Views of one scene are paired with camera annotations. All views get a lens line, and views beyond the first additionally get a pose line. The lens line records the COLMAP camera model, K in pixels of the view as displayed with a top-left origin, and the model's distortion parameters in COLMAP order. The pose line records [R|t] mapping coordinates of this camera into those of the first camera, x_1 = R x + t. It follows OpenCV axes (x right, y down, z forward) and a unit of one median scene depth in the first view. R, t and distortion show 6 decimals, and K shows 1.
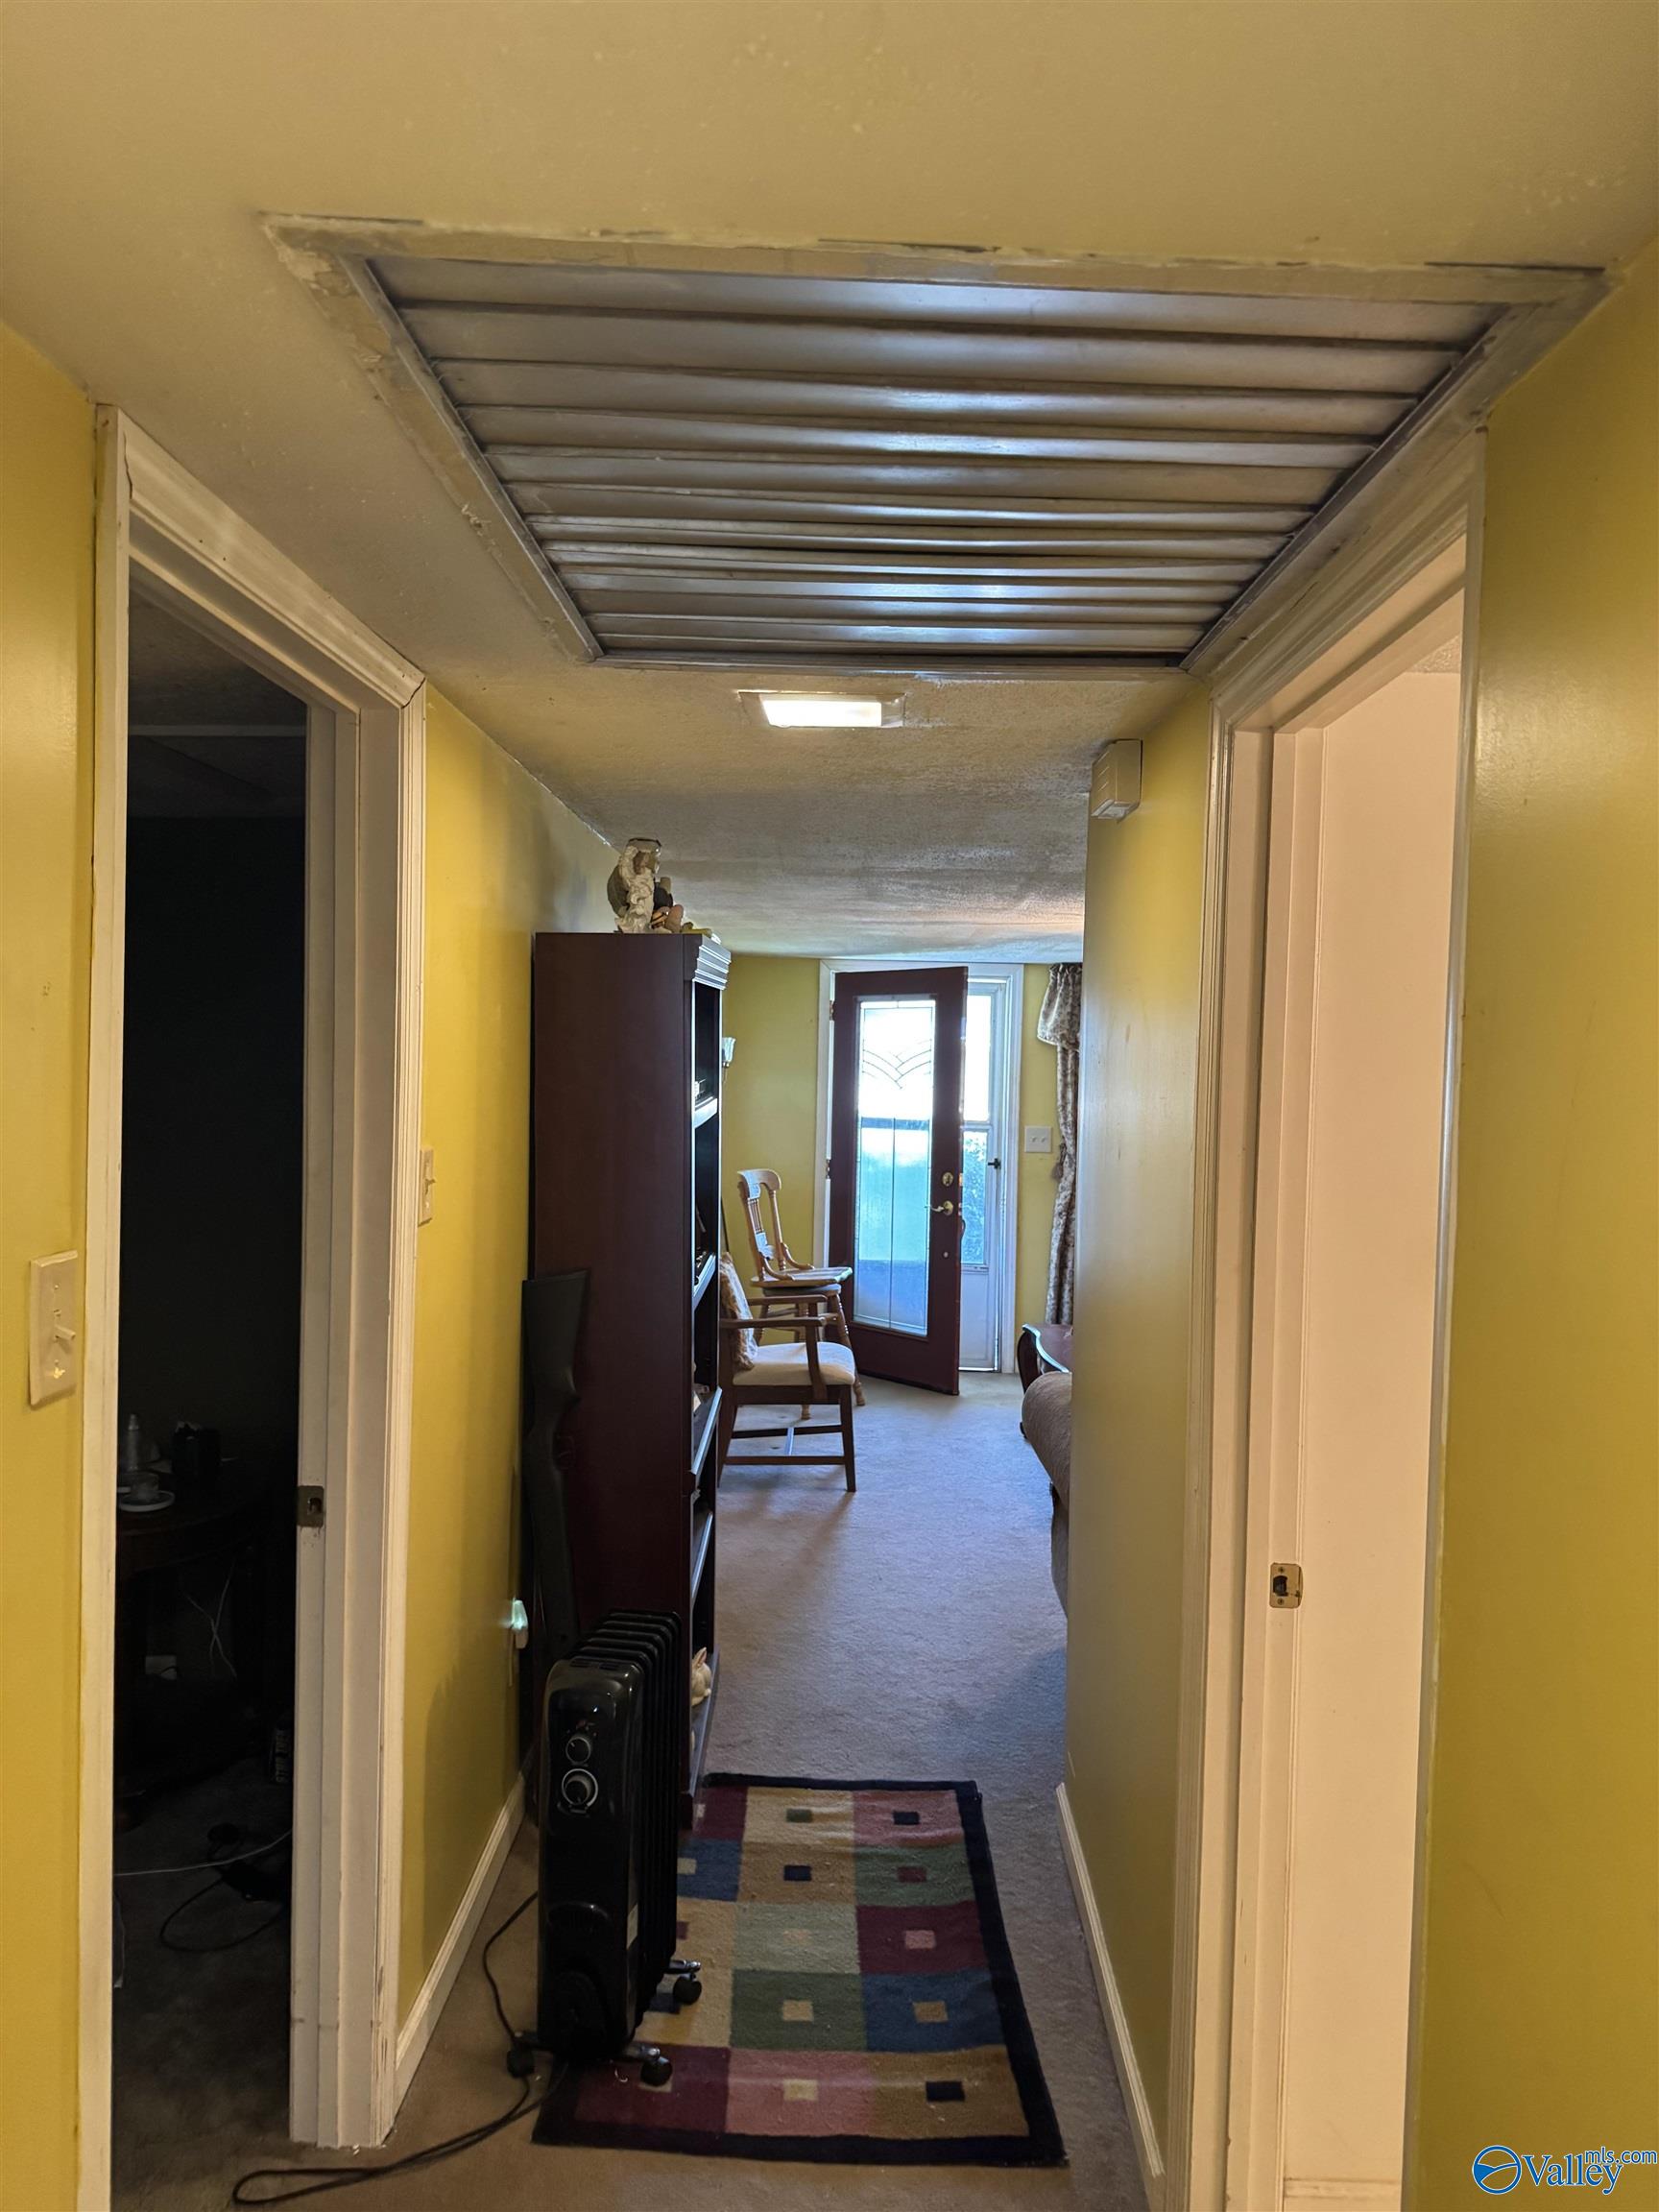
lens RADIAL K [[1544.5, 0, 836.0], [0, 1544.5, 1106.6], [0, 0, 1]] dist [0.002000, 0.000030]
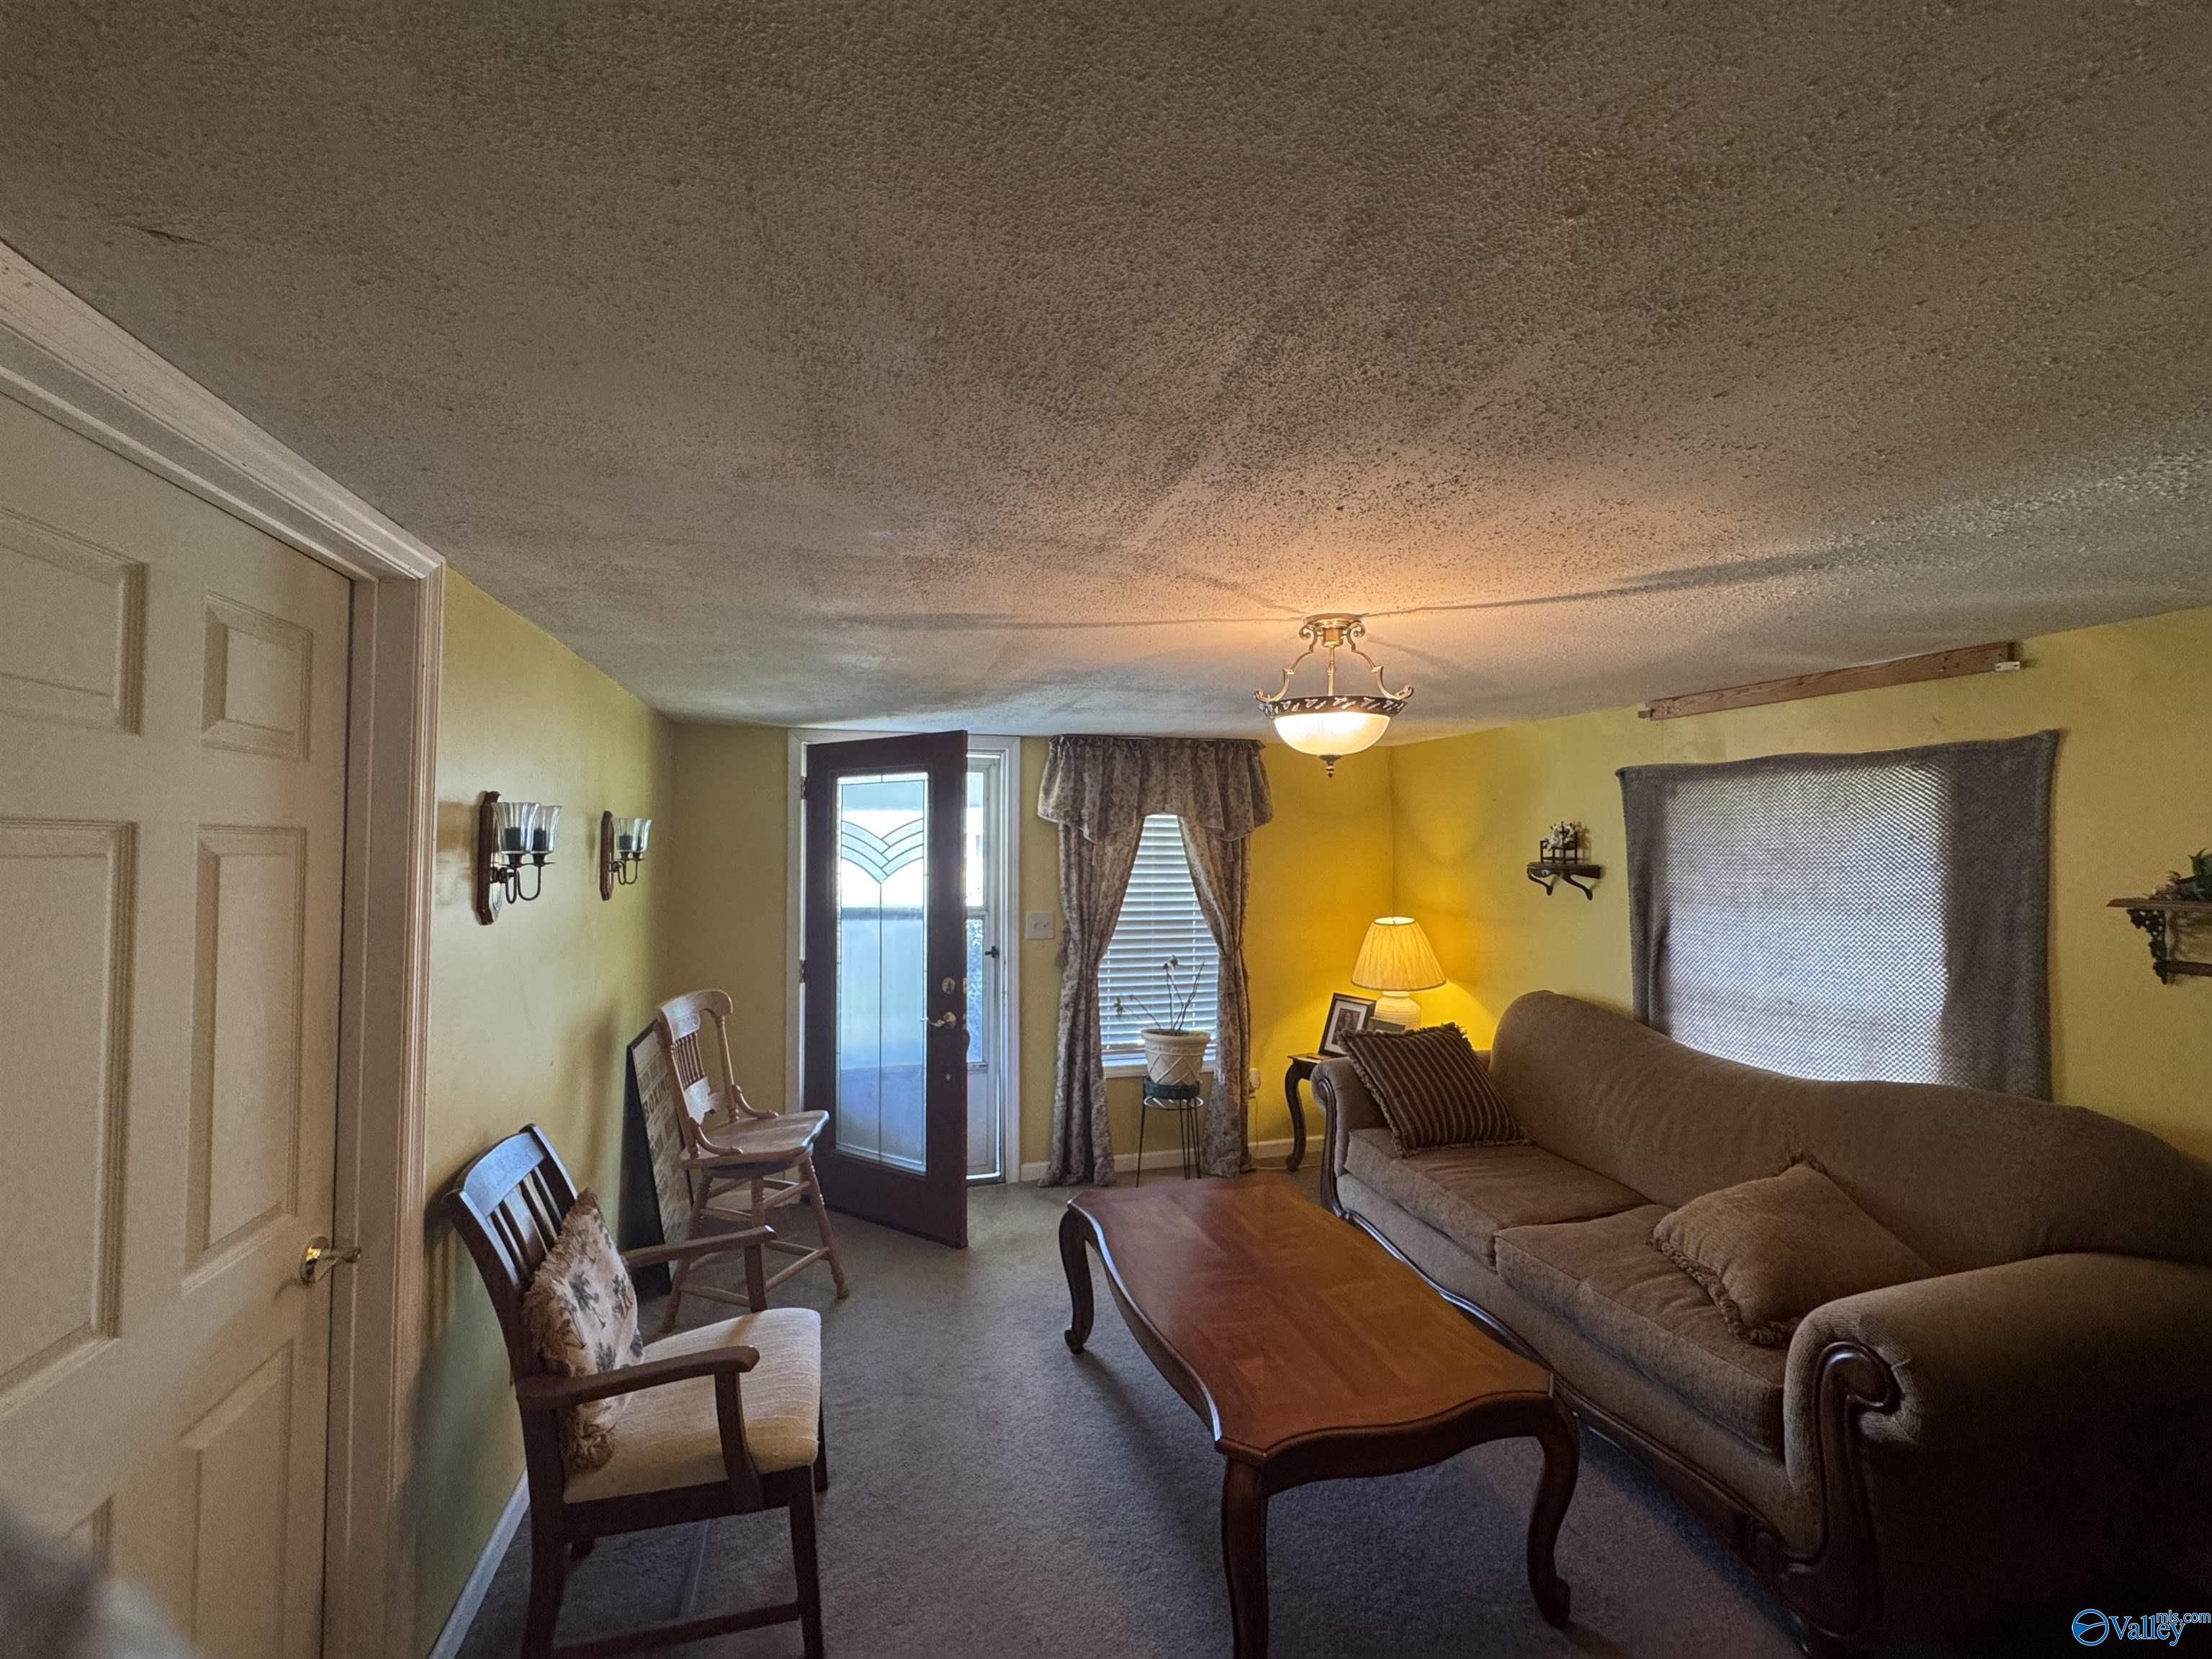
lens RADIAL K [[884.0, 0, 1105.3], [0, 884.0, 821.1], [0, 0, 1]] dist [0.002153, -0.000039]
pose [[0.957587, -0.016781, 0.287655, 0.016626], [0.031296, 0.998454, -0.045936, -0.015877], [-0.286440, 0.052990, 0.956632, 0.483695]]
